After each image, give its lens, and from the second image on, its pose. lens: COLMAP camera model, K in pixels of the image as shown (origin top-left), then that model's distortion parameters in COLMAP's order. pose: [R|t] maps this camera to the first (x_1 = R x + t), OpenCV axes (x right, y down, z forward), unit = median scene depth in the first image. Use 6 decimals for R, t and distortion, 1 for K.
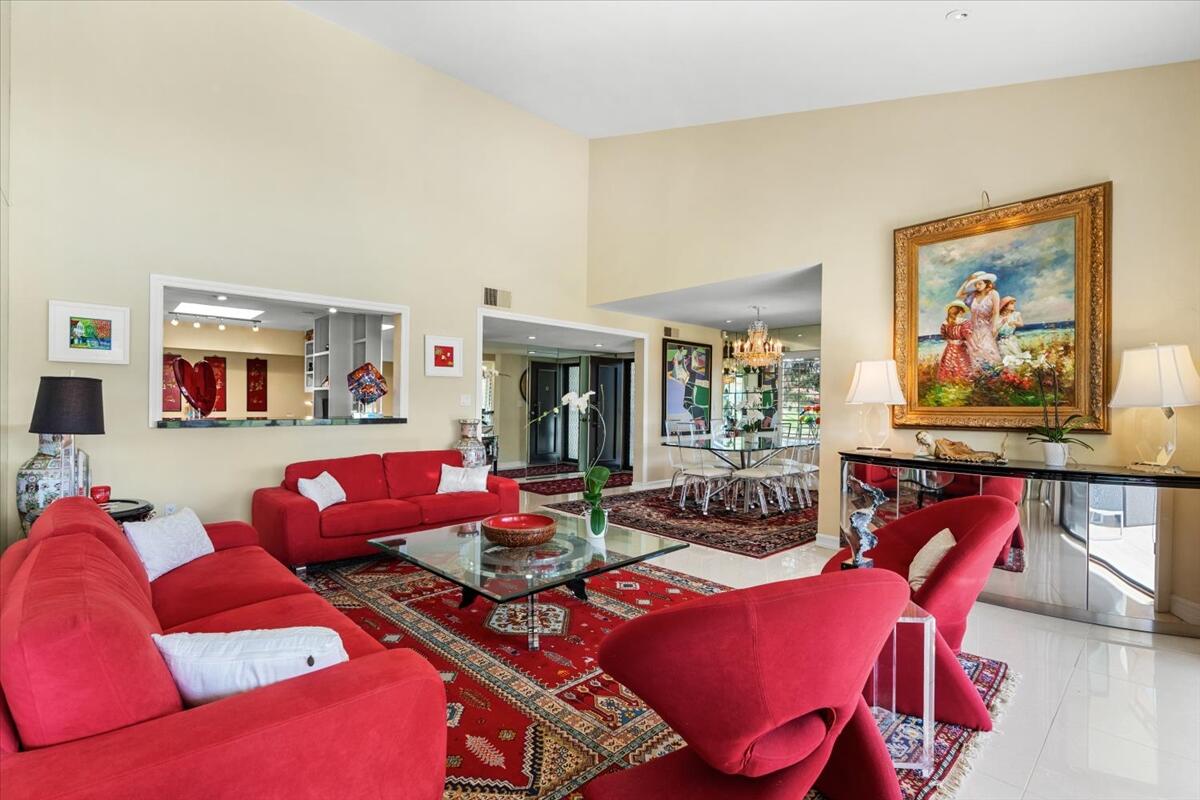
lens RADIAL K [[541.9, 0, 602.2], [0, 541.9, 405.9], [0, 0, 1]] dist [-0.011024, 0.000210]
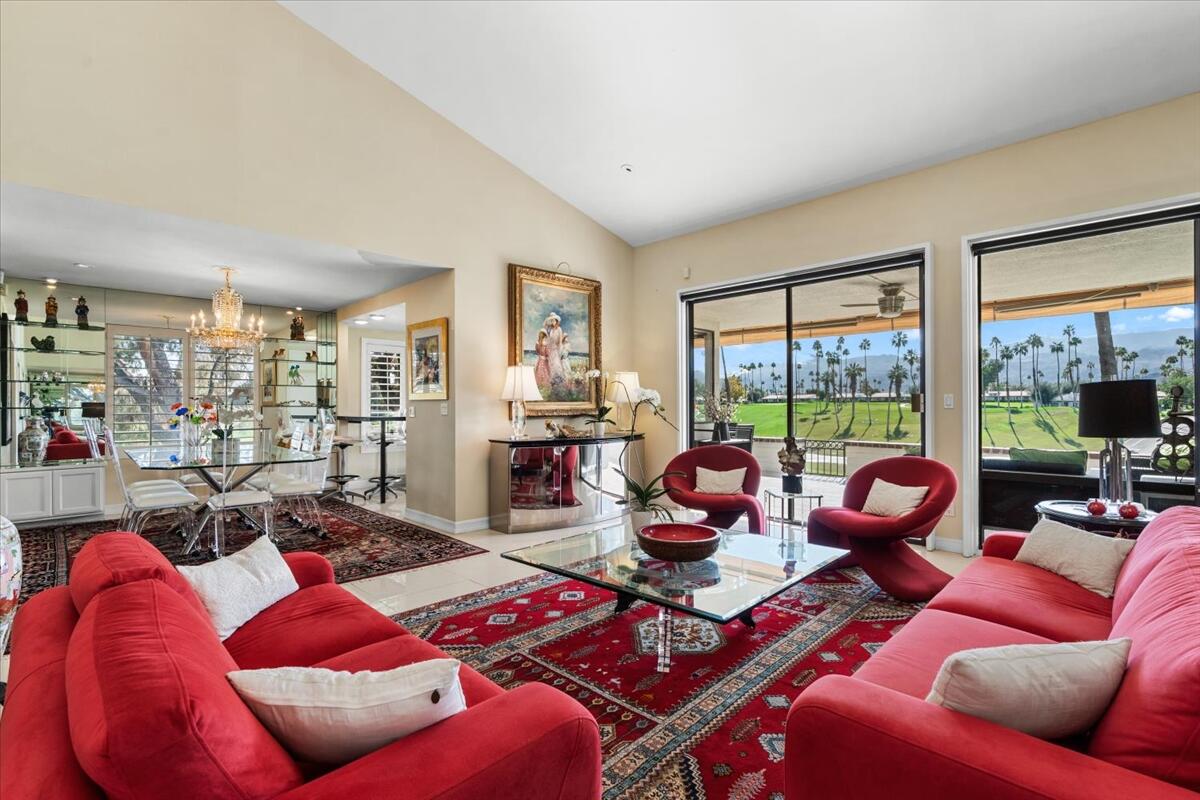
lens RADIAL K [[541.9, 0, 607.1], [0, 541.9, 400.3], [0, 0, 1]] dist [-0.011024, 0.000210]
pose [[-0.024213, 0.001645, 0.999705, -0.855296], [0.001960, 0.999997, -0.001599, -0.001518], [-0.999705, 0.001920, -0.024216, 0.932002]]
